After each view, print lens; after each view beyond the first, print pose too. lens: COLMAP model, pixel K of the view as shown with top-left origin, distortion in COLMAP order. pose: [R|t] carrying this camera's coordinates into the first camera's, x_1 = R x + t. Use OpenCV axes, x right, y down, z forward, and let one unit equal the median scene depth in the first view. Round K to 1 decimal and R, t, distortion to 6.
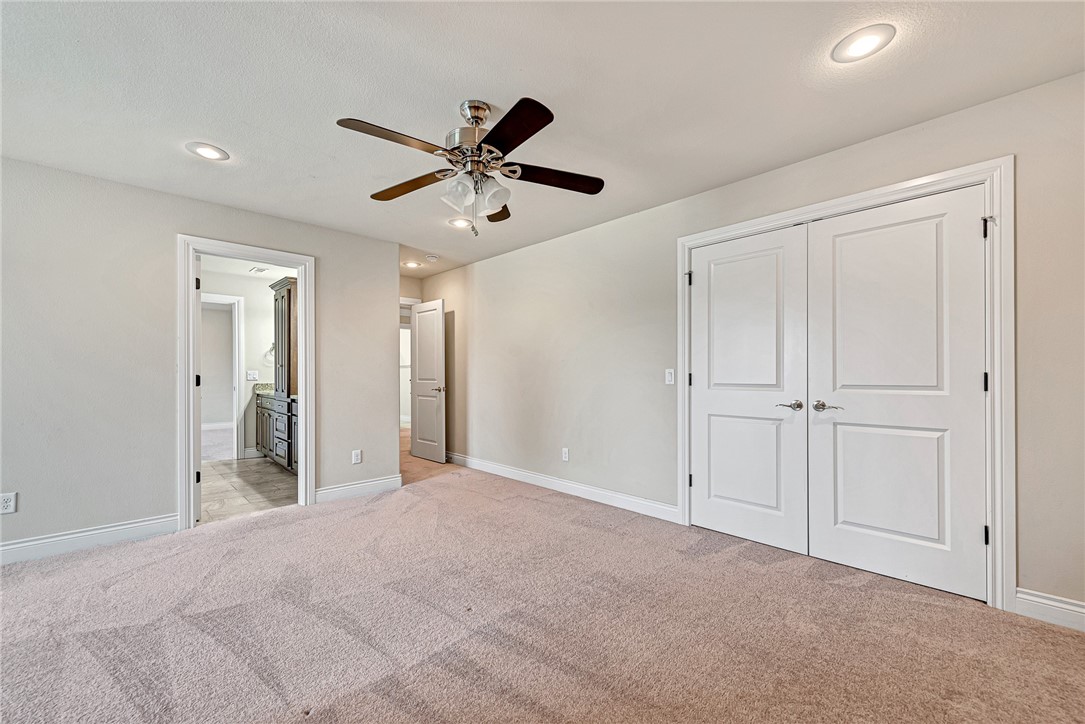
lens RADIAL K [[434.9, 0, 546.2], [0, 434.9, 371.5], [0, 0, 1]] dist [0.000148, -0.000966]
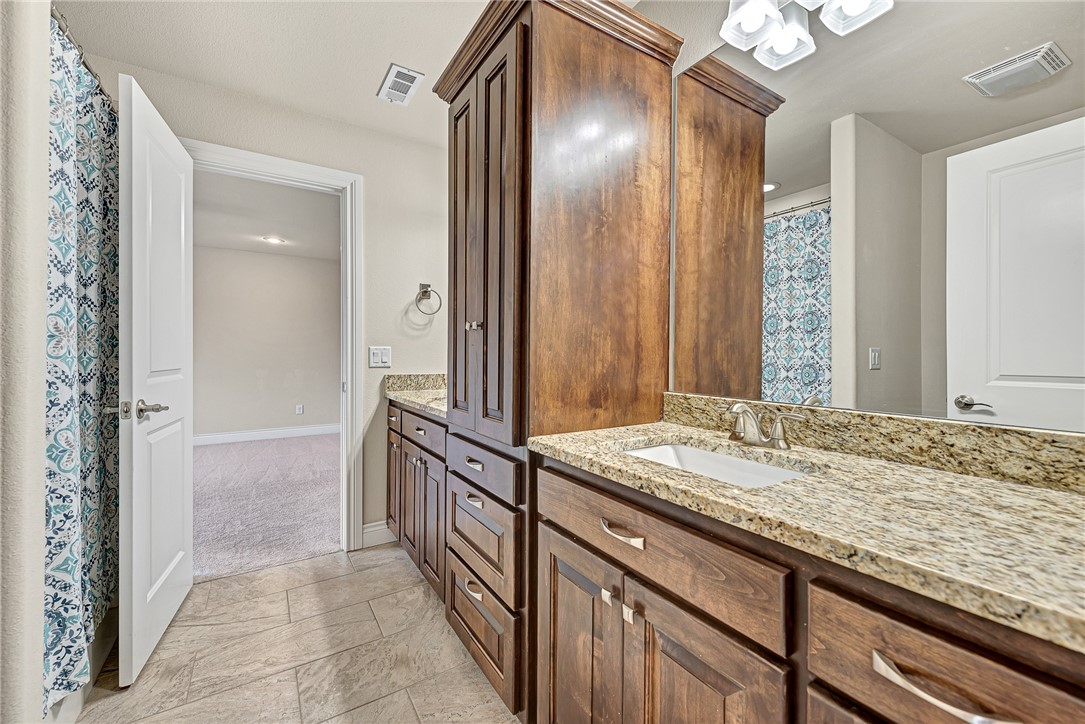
lens RADIAL K [[434.9, 0, 539.9], [0, 434.9, 359.8], [0, 0, 1]] dist [0.000148, -0.000966]
pose [[0.975038, 0.012159, -0.221704, -0.432606], [-0.011109, 0.999920, 0.005985, 0.008926], [0.221759, -0.003373, 0.975096, 0.624440]]
